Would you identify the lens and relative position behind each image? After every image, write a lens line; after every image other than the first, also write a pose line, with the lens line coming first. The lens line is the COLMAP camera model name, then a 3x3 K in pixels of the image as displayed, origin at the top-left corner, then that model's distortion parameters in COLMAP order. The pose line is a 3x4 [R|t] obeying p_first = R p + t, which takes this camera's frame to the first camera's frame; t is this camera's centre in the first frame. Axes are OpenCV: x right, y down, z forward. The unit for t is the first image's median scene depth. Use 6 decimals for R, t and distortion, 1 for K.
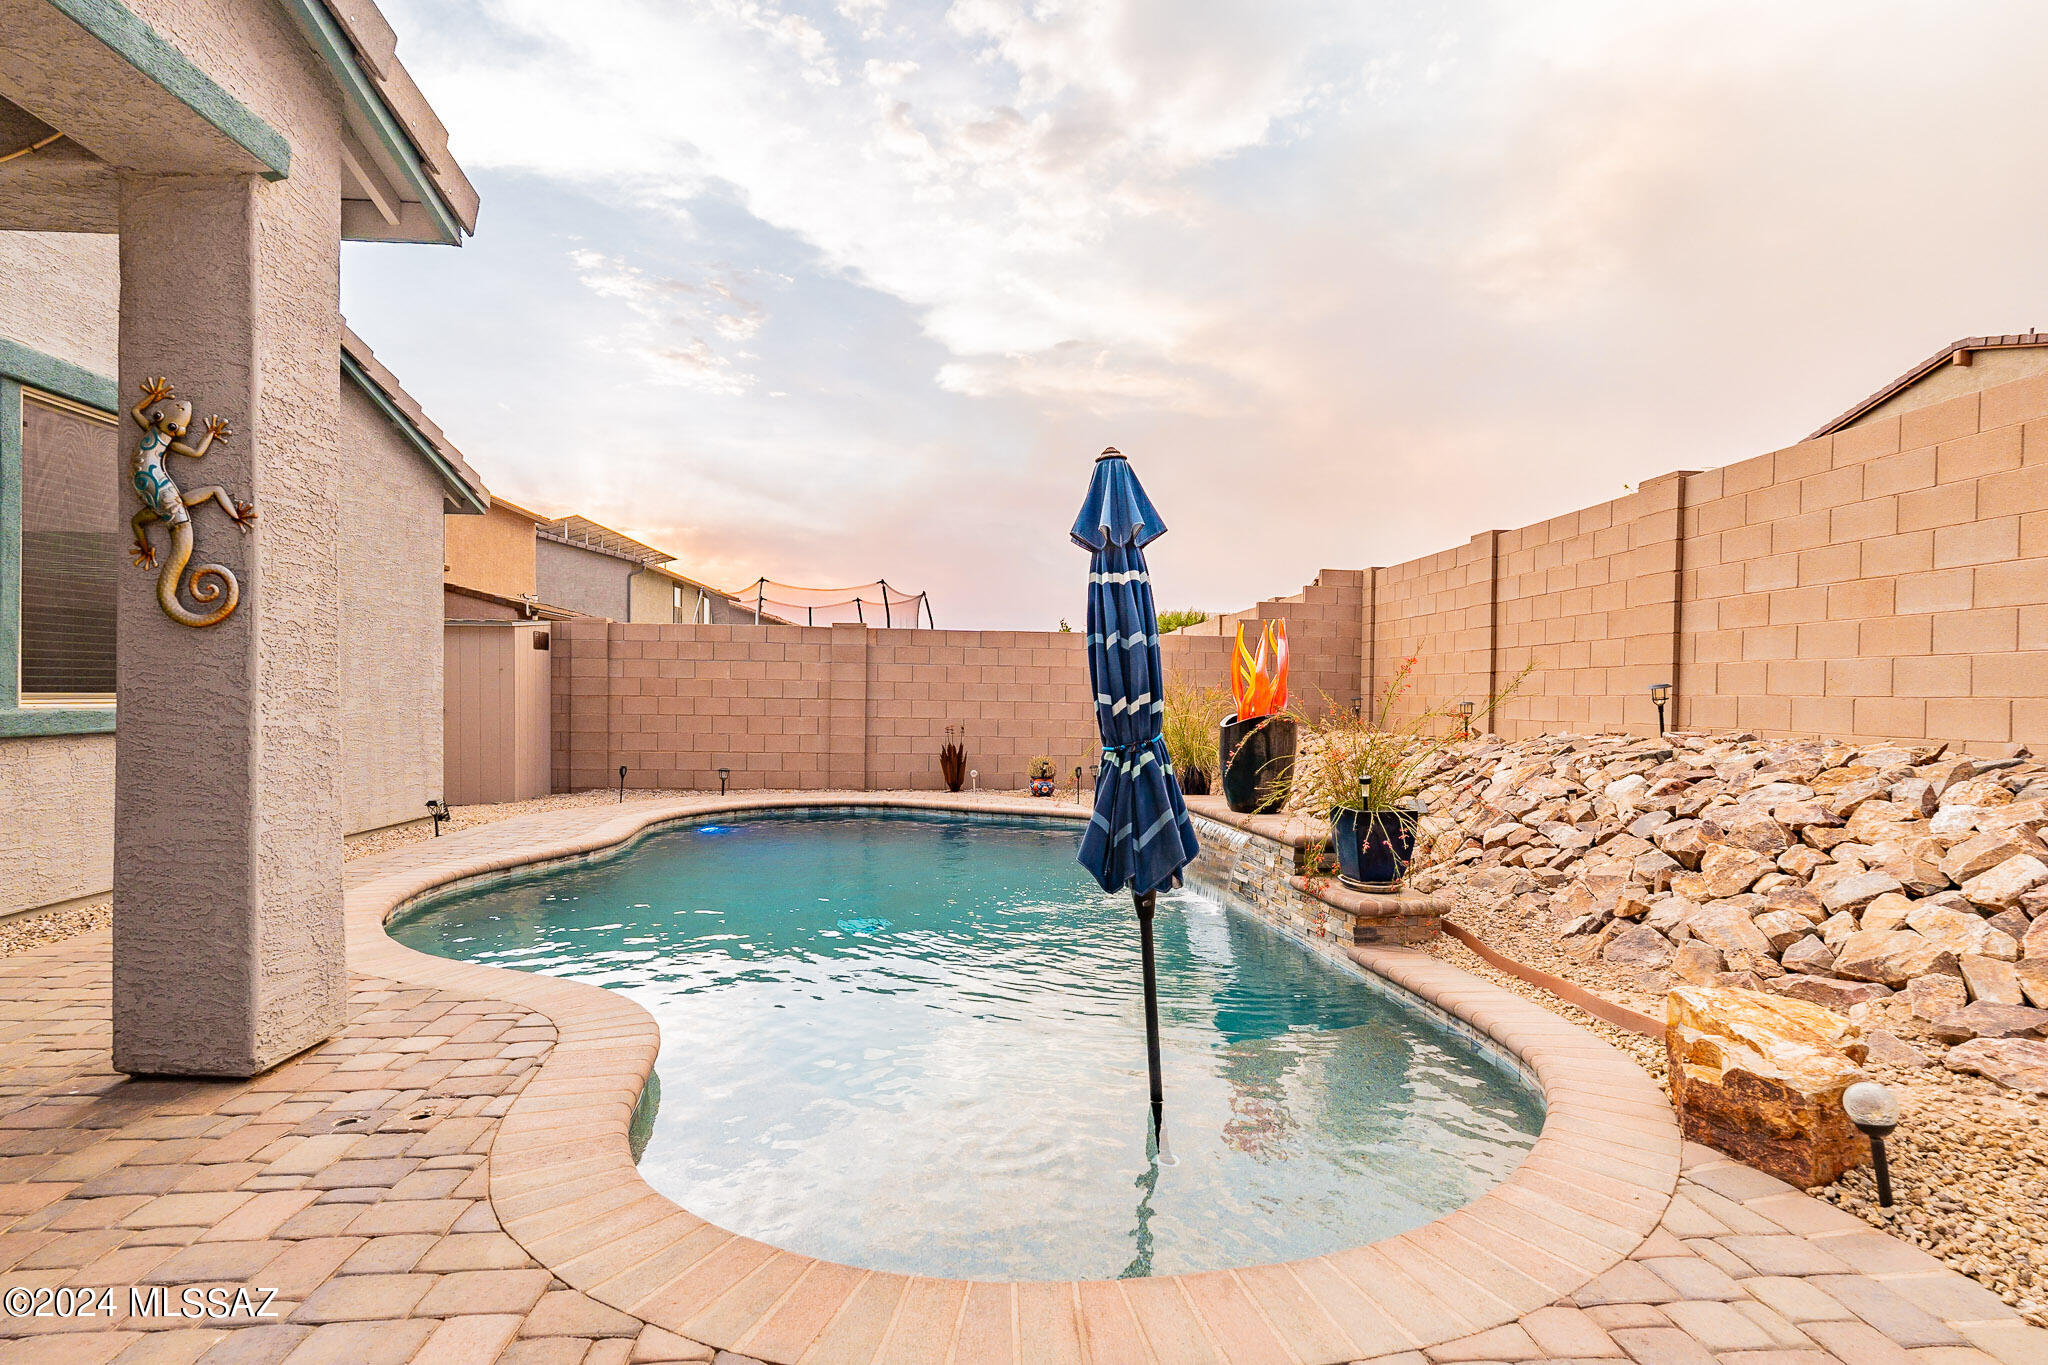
lens RADIAL K [[987.2, 0, 1028.9], [0, 987.2, 710.8], [0, 0, 1]] dist [-0.002980, 0.000172]
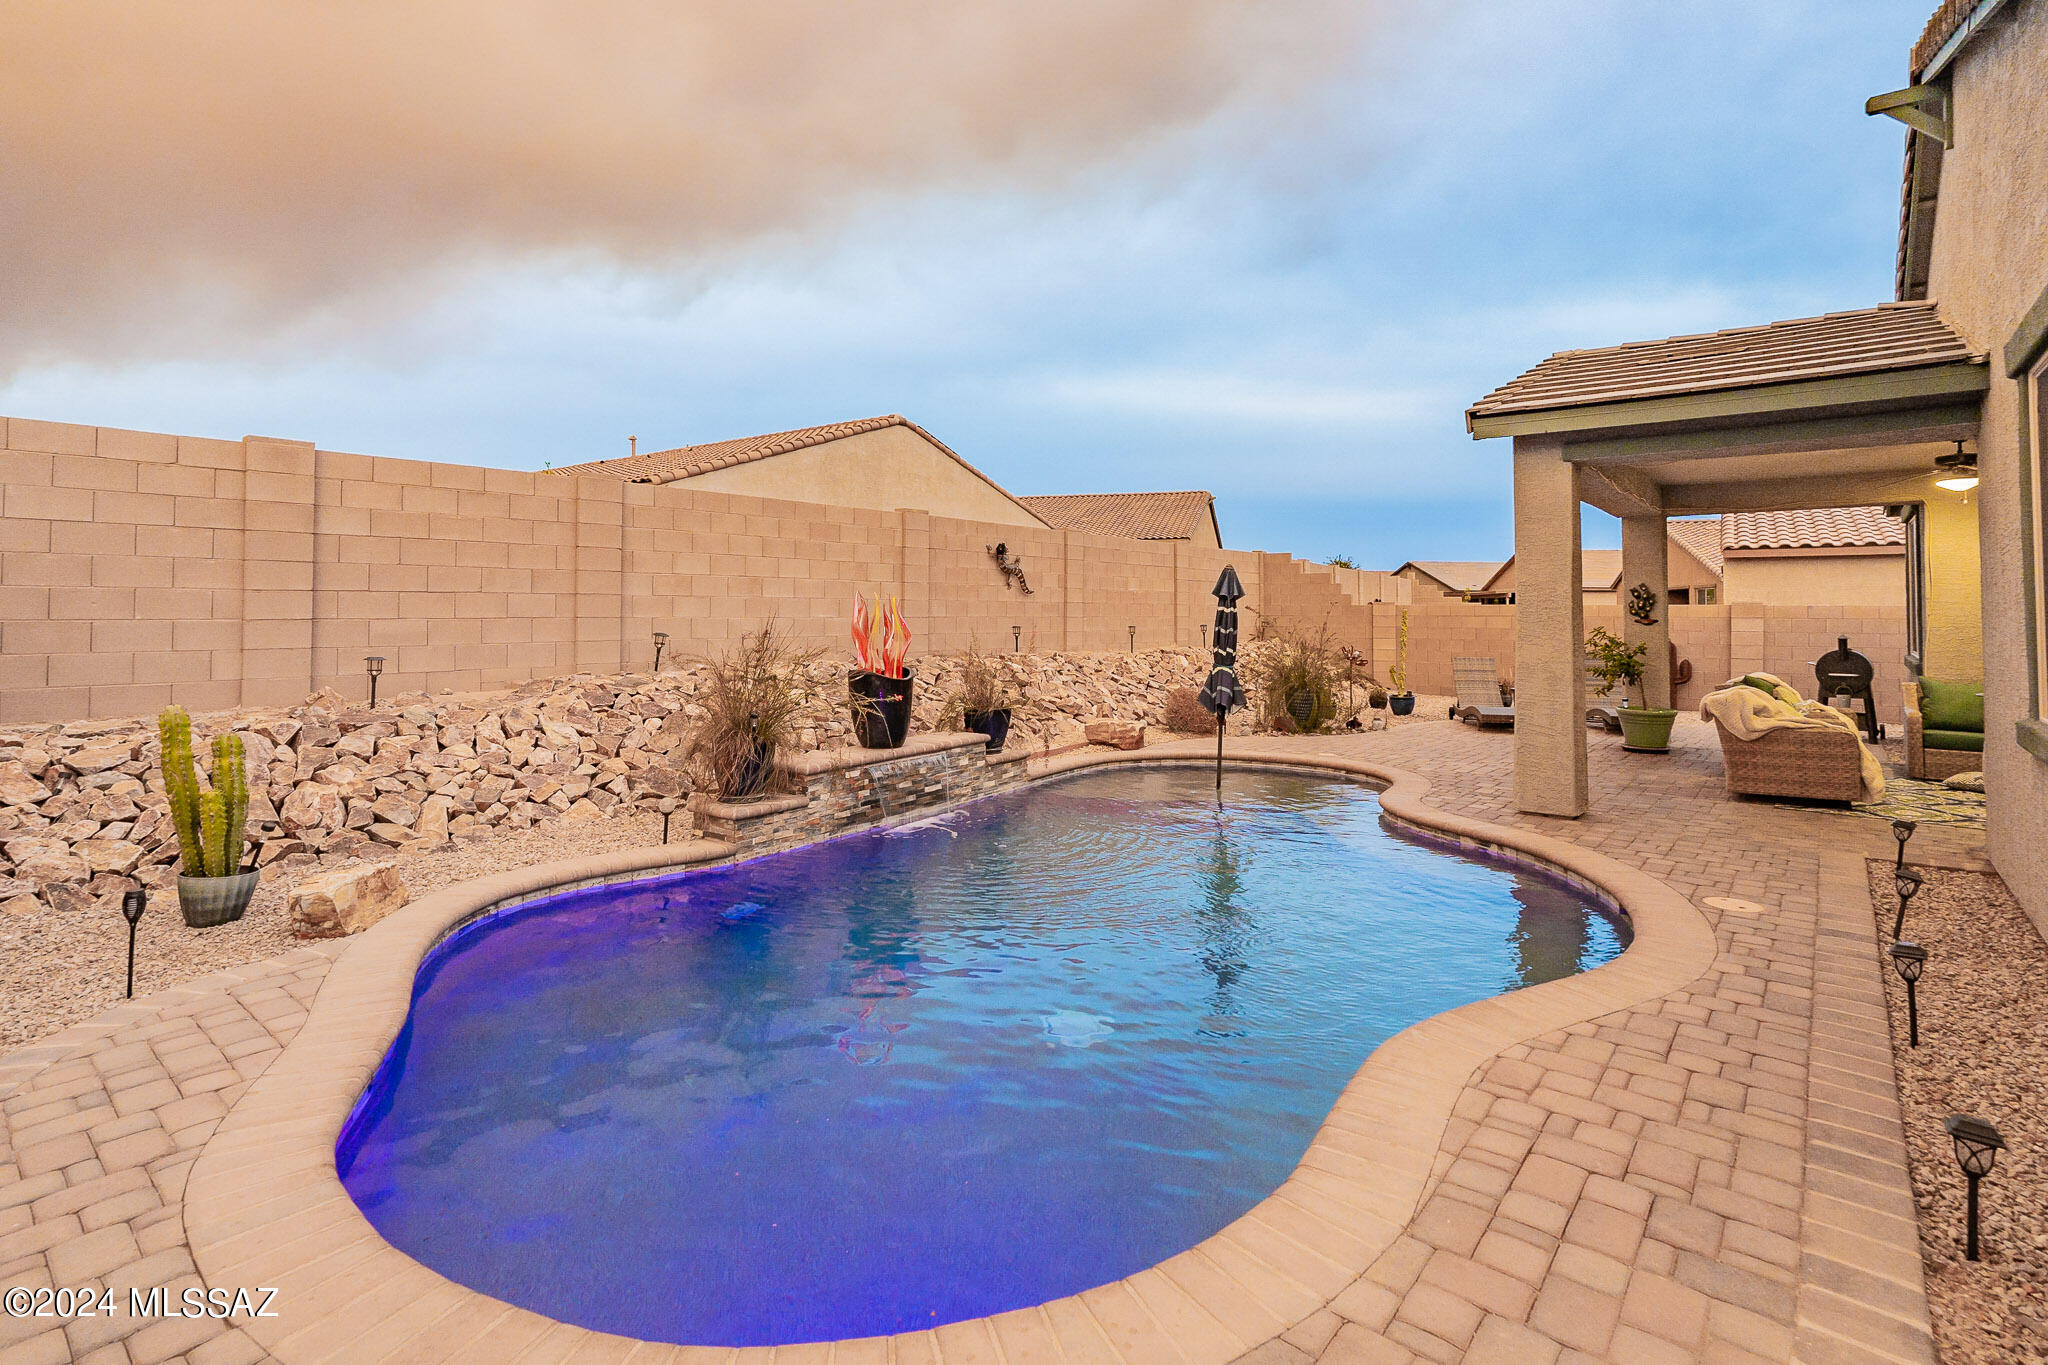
lens RADIAL K [[972.2, 0, 1021.7], [0, 972.2, 603.8], [0, 0, 1]] dist [0.033174, 0.000121]
pose [[-0.721649, -0.008651, 0.692205, -0.770935], [0.000576, 0.999914, 0.013097, -0.096545], [-0.692259, 0.009850, -0.721582, 1.827282]]
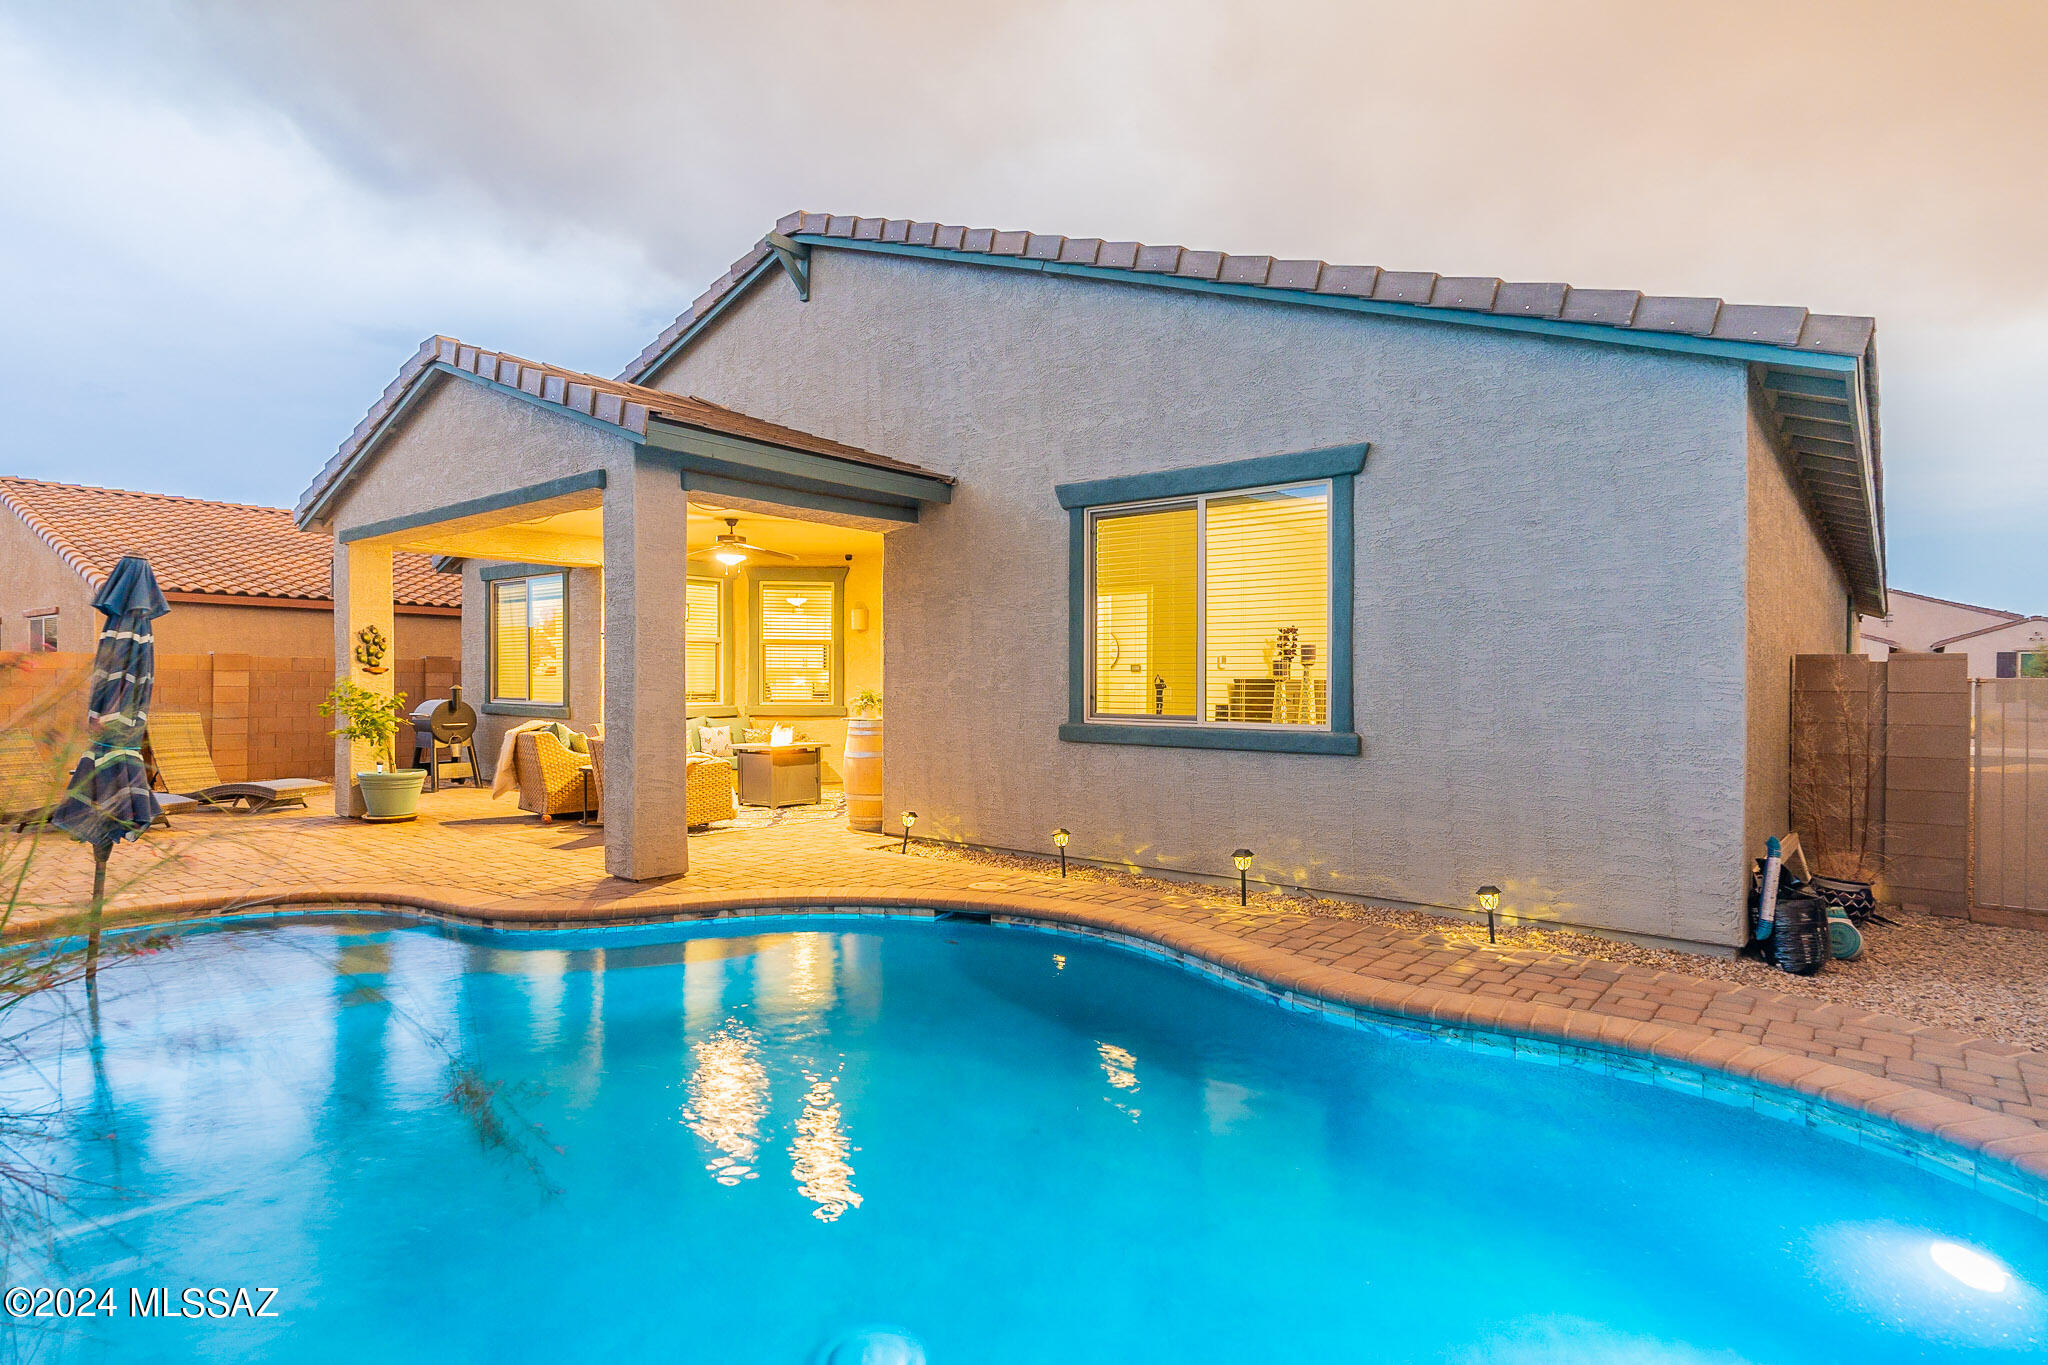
lens RADIAL K [[1067.3, 0, 1024.0], [0, 1067.3, 682.5], [0, 0, 1]] dist [-0.000027, -0.000535]
pose [[-0.689643, -0.015045, -0.723993, 0.173541], [-0.026010, 0.999654, 0.004003, -0.053549], [0.723682, 0.021592, -0.689796, 1.621111]]
